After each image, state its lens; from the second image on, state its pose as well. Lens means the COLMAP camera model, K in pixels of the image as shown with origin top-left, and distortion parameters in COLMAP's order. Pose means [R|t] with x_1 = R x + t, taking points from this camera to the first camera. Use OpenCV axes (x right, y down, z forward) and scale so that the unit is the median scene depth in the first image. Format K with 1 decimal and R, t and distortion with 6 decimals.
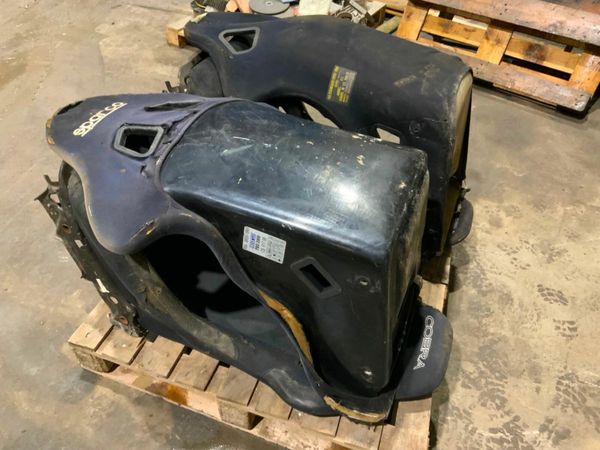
lens RADIAL K [[506.2, 0, 300.0], [0, 506.2, 225.0], [0, 0, 1]] dist [-0.000764, -0.010374]
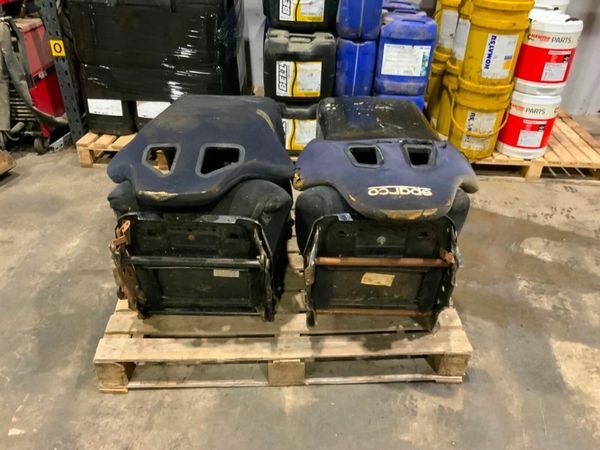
lens RADIAL K [[501.6, 0, 300.0], [0, 501.6, 225.0], [0, 0, 1]] dist [0.069528, -0.119749]
pose [[-0.361938, -0.531103, 0.766114, -1.044063], [0.606512, 0.489937, 0.626182, -0.871885], [-0.707915, 0.691297, 0.144793, 0.905197]]
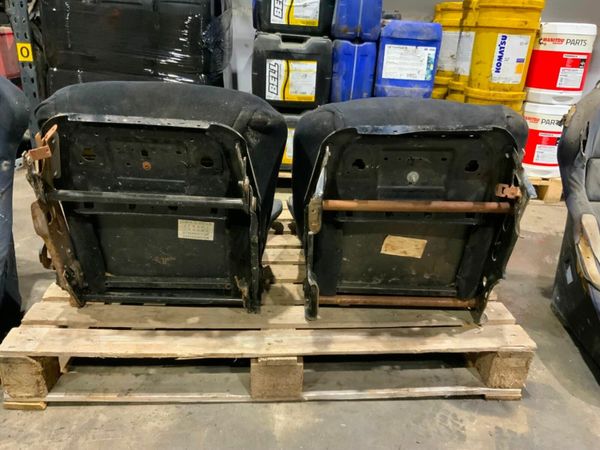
lens RADIAL K [[506.2, 0, 300.0], [0, 506.2, 225.0], [0, 0, 1]] dist [-0.000764, -0.010374]
pose [[-0.383235, -0.387346, 0.838507, -0.924427], [0.584096, 0.601618, 0.544874, -0.569585], [-0.715516, 0.698583, -0.004314, 1.132637]]
